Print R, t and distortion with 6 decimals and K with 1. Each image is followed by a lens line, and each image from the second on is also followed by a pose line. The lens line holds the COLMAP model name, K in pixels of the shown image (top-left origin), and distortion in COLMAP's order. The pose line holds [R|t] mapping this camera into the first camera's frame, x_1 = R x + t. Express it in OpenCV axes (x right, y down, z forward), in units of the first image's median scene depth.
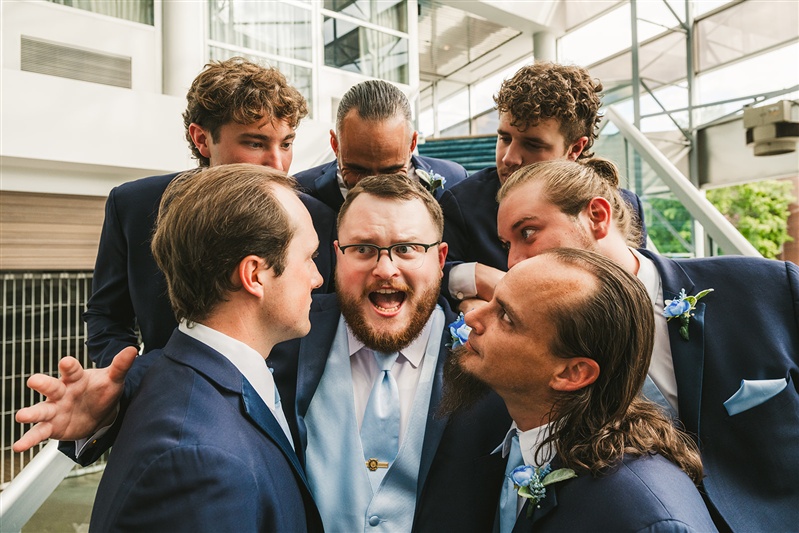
lens RADIAL K [[531.7, 0, 410.9], [0, 531.7, 268.6], [0, 0, 1]] dist [0.000462, -0.000511]
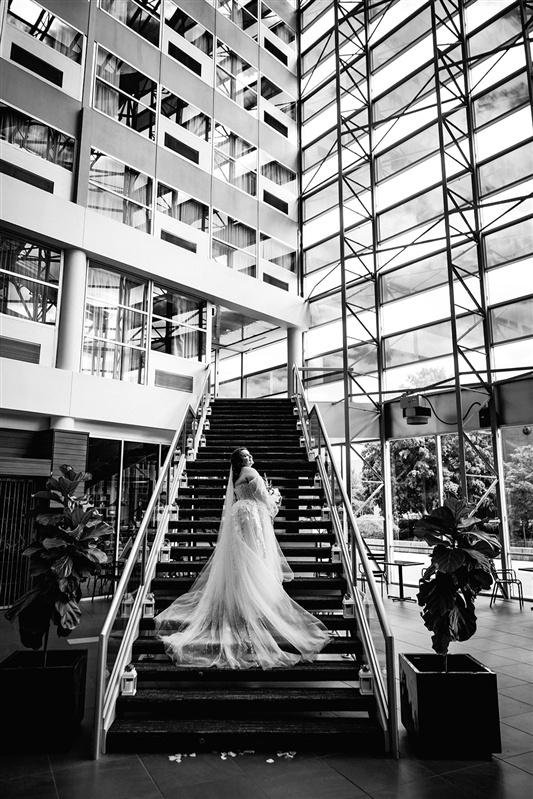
lens RADIAL K [[531.7, 0, 266.5], [0, 531.7, 399.5], [0, 0, 1]] dist [0.000462, -0.000511]
pose [[0.984144, 0.058526, 0.167438, -0.081197], [-0.026155, 0.981558, -0.189366, 0.040209], [-0.175433, 0.181984, 0.967525, -0.491073]]
